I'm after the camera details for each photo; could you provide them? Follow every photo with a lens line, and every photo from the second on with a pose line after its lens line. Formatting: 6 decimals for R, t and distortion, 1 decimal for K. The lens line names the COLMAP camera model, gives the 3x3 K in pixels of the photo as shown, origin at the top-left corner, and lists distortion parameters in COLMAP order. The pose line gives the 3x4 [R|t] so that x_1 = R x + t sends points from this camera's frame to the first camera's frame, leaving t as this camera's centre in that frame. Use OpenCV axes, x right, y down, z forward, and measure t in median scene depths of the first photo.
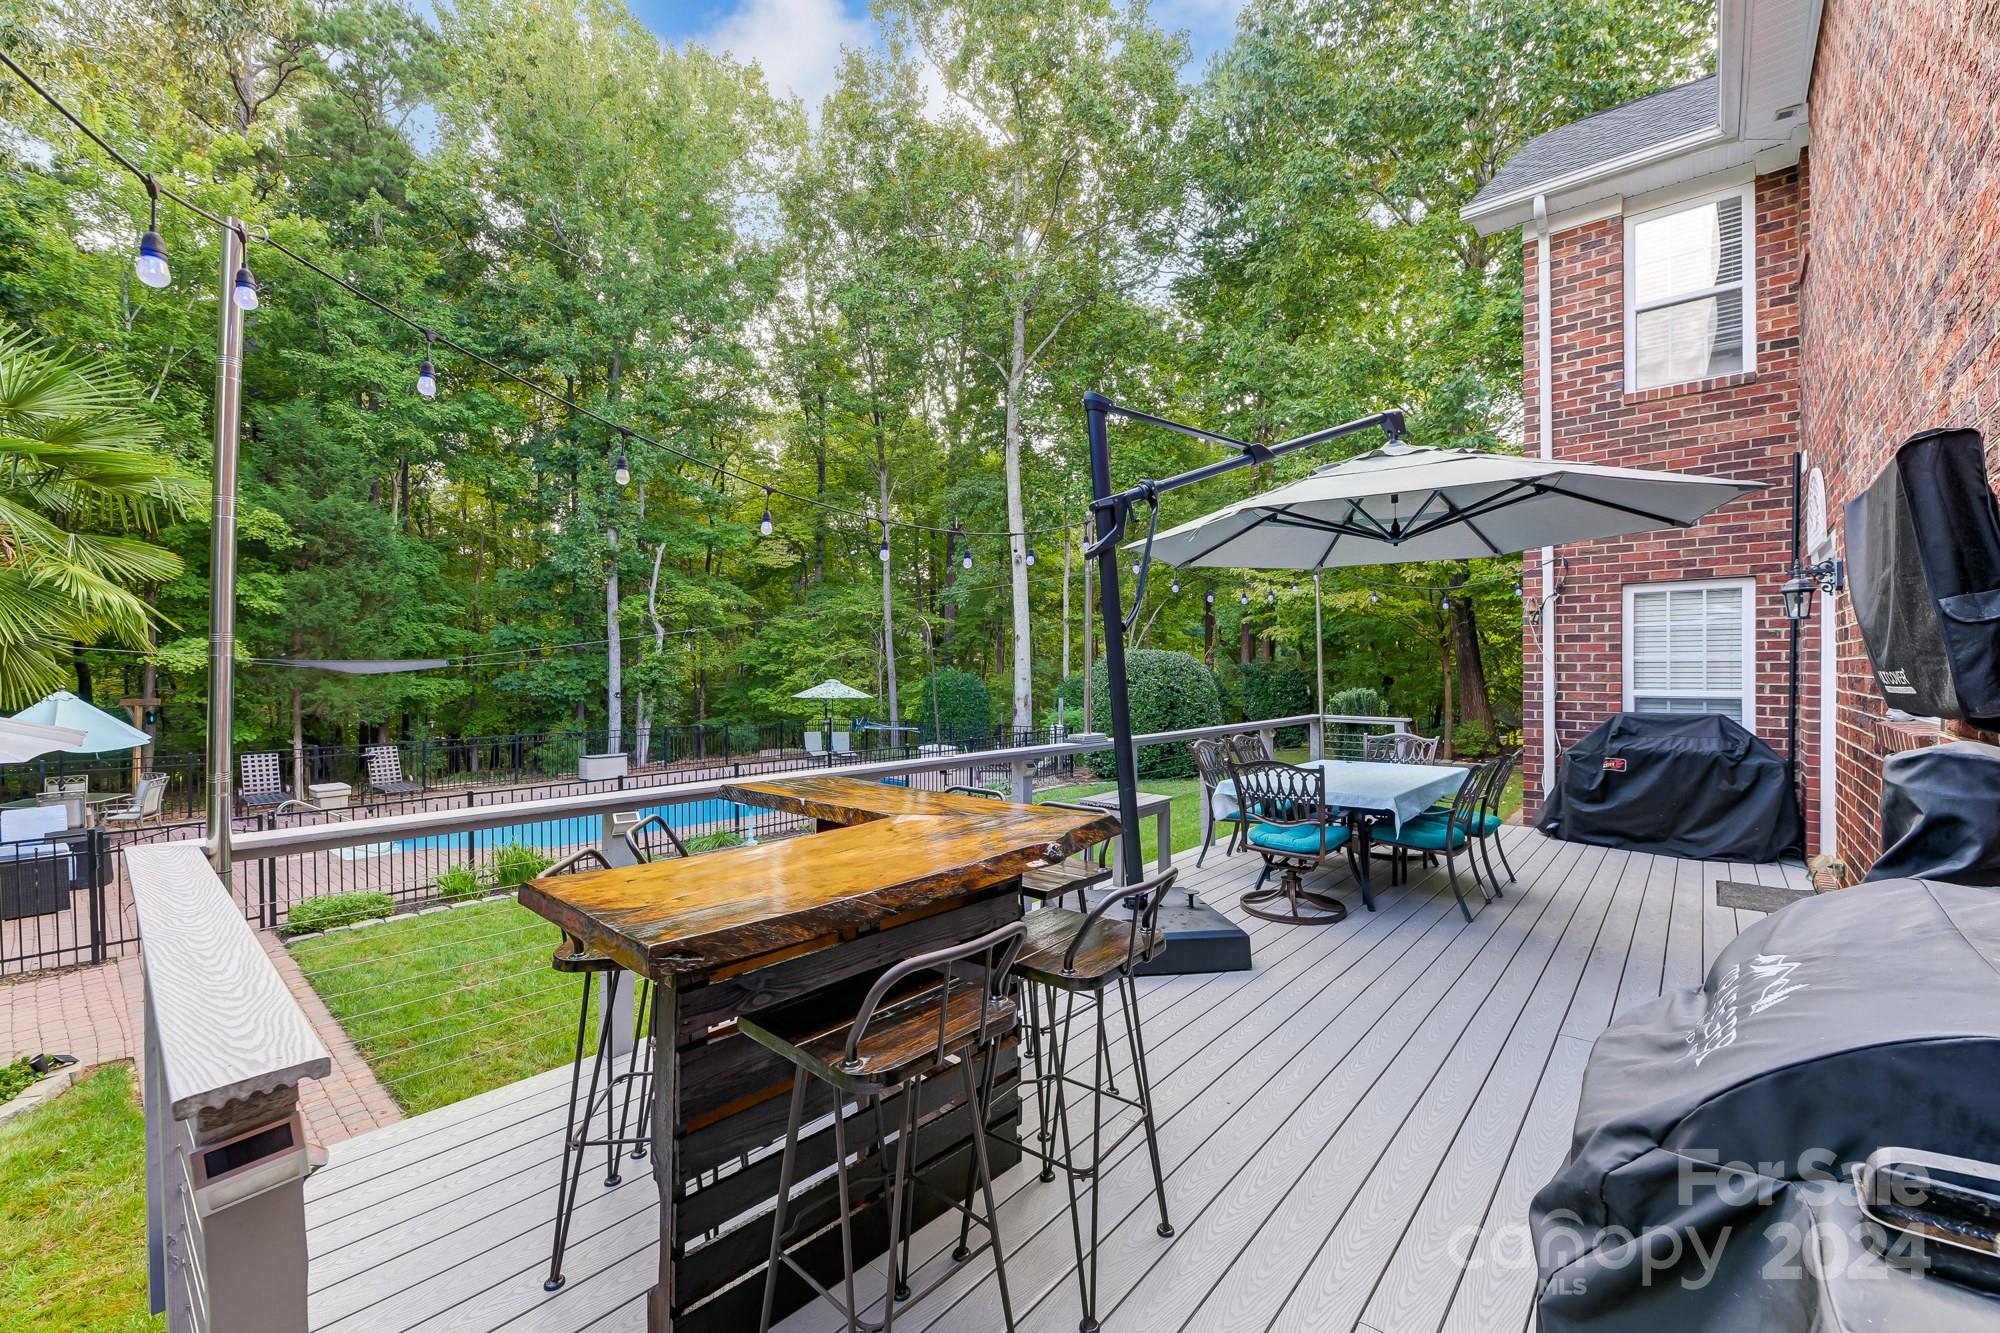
lens RADIAL K [[805.8, 0, 996.6], [0, 805.8, 672.7], [0, 0, 1]] dist [0.031576, -0.015201]
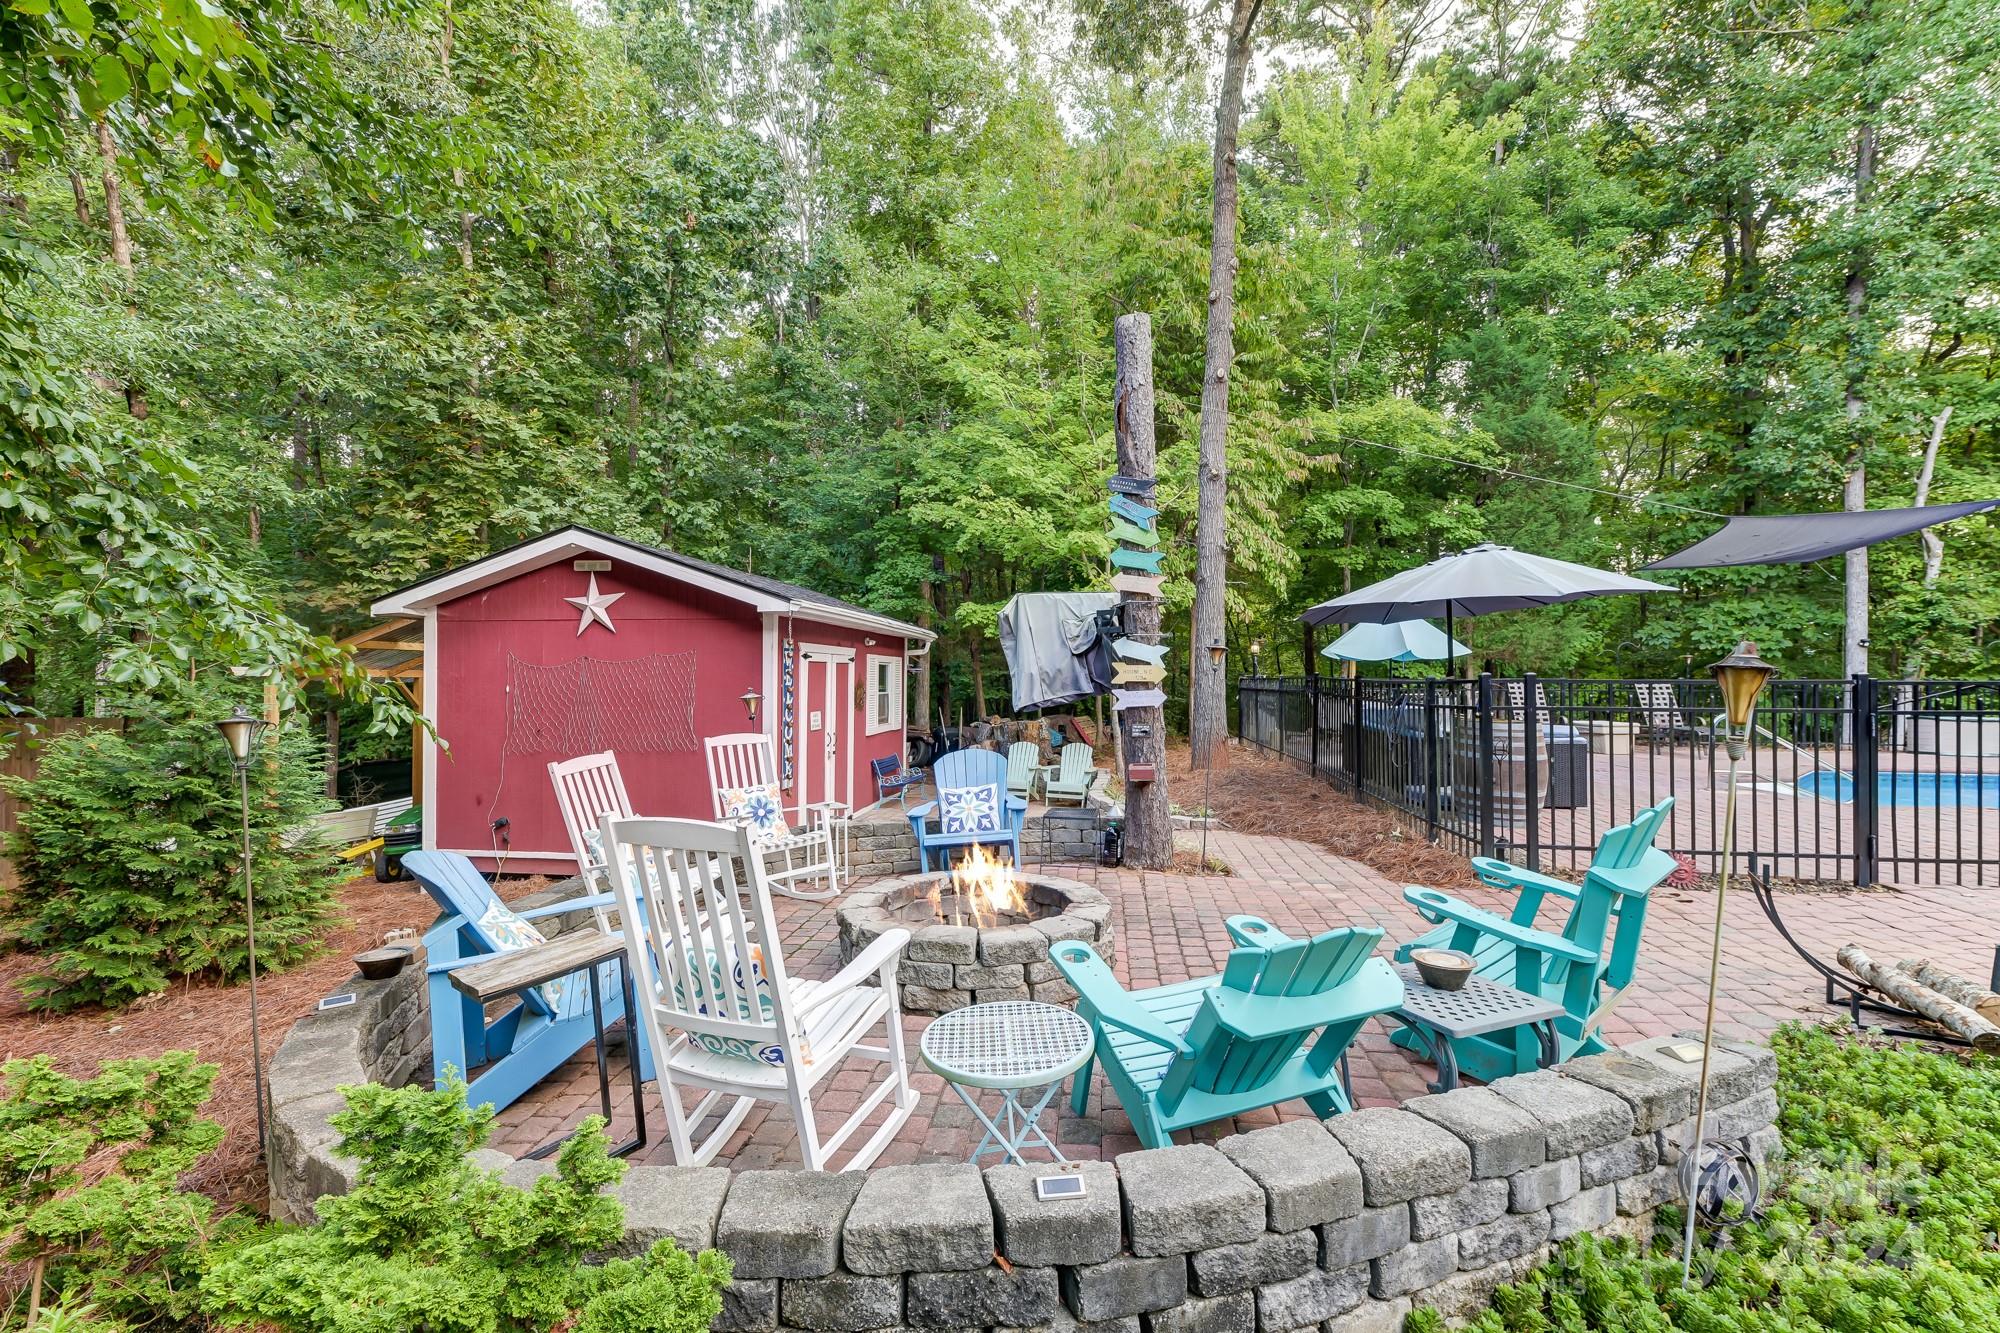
lens RADIAL K [[828.5, 0, 1024.1], [0, 828.5, 666.2], [0, 0, 1]] dist [0.008040, -0.000196]
pose [[0.544535, -0.000060, -0.838738, -0.247238], [-0.007793, 0.999956, -0.005131, 0.052572], [0.838702, 0.009330, 0.544510, 0.028341]]
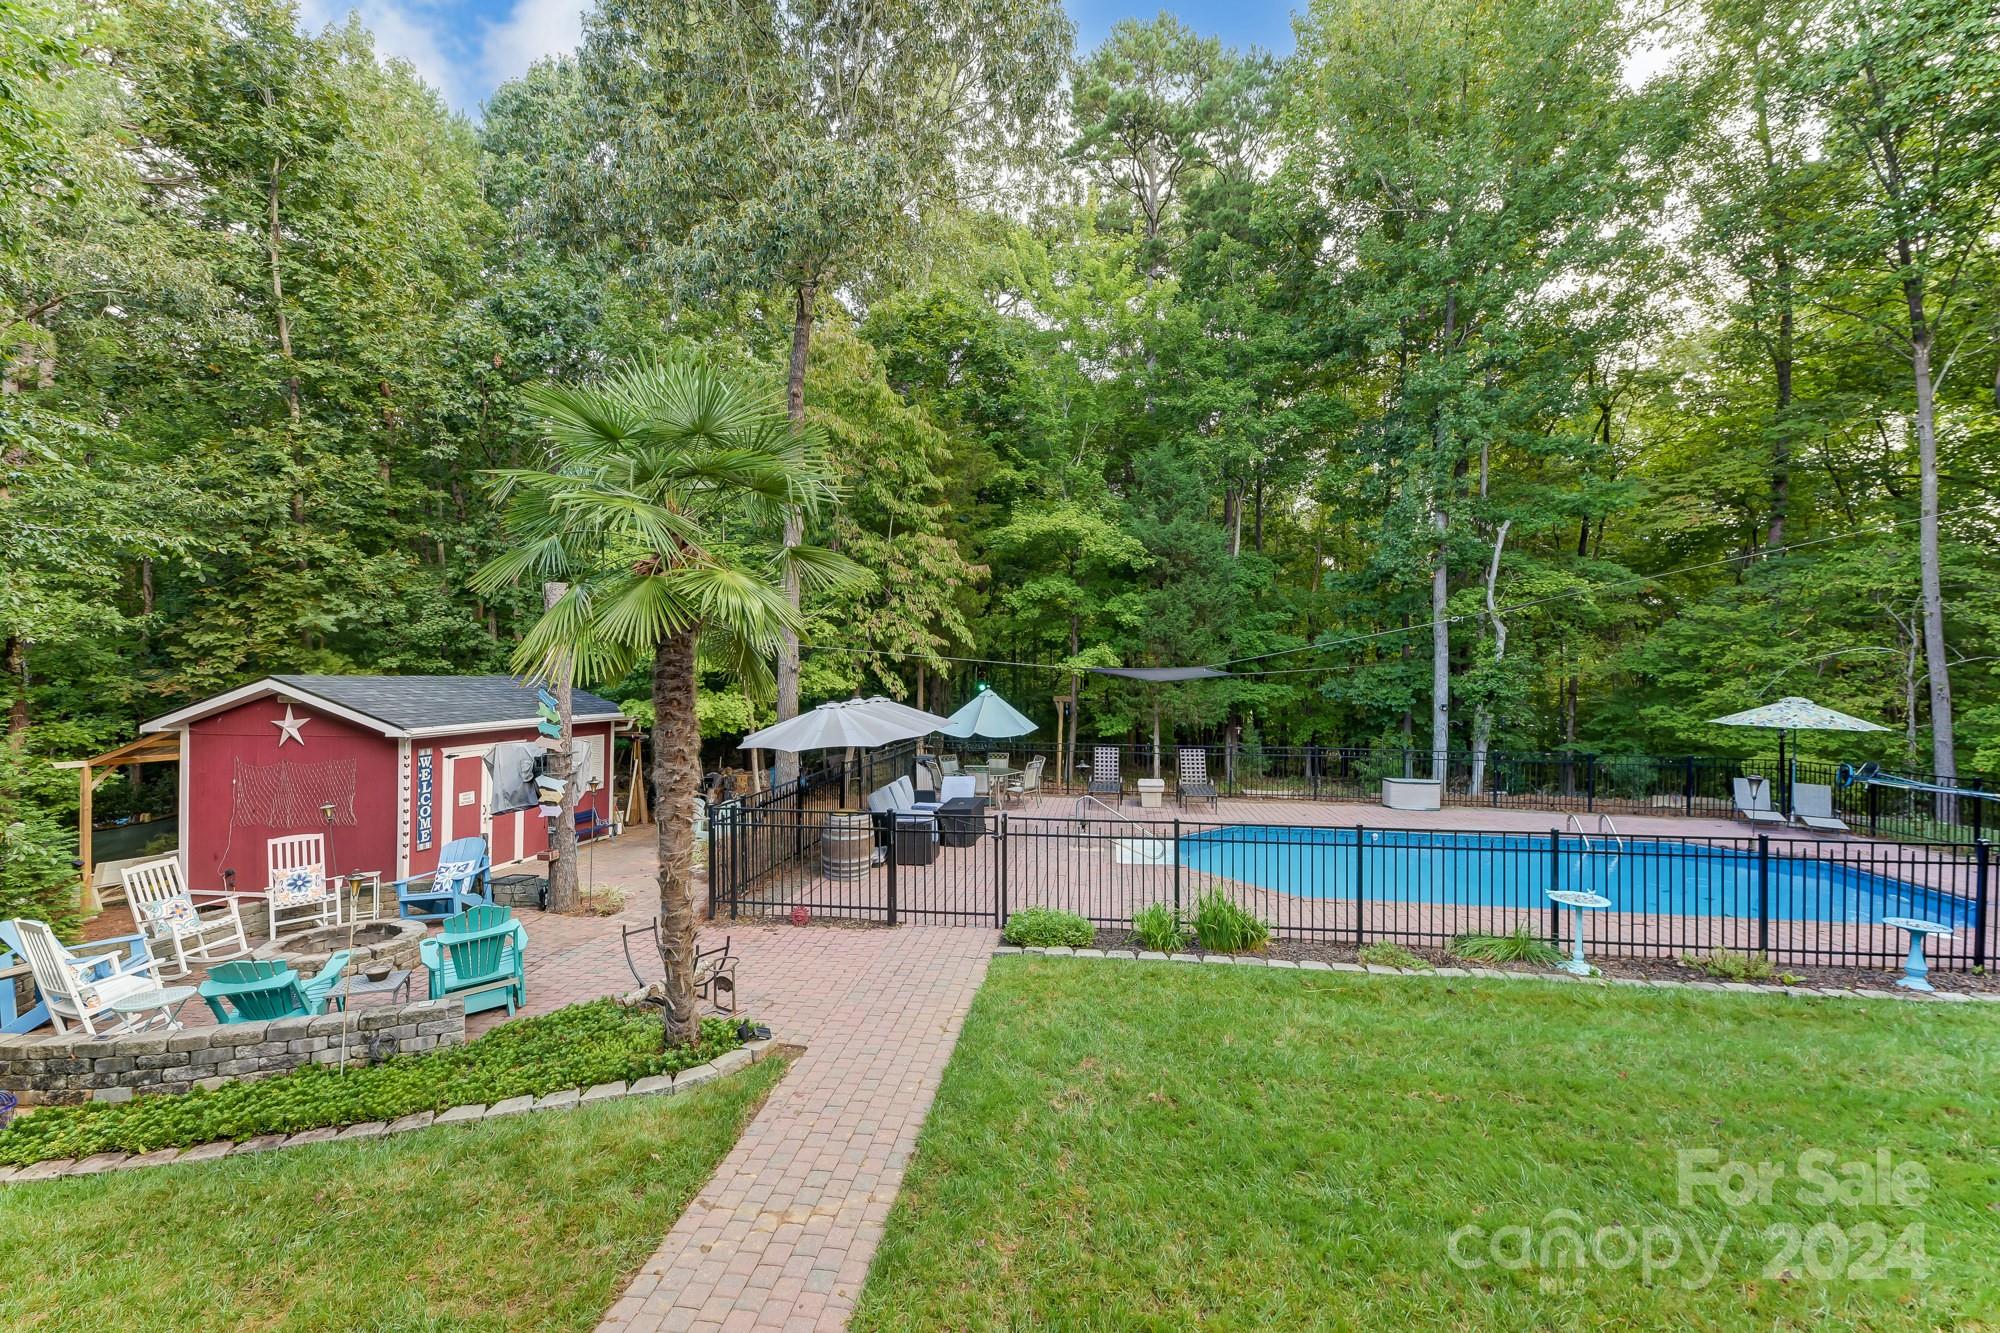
lens RADIAL K [[805.8, 0, 996.6], [0, 805.8, 672.7], [0, 0, 1]] dist [0.031576, -0.015201]
pose [[0.550551, 0.005527, -0.834783, -0.015502], [-0.013225, 0.999910, -0.002102, -0.000818], [0.834697, 0.012198, 0.550574, 0.131981]]
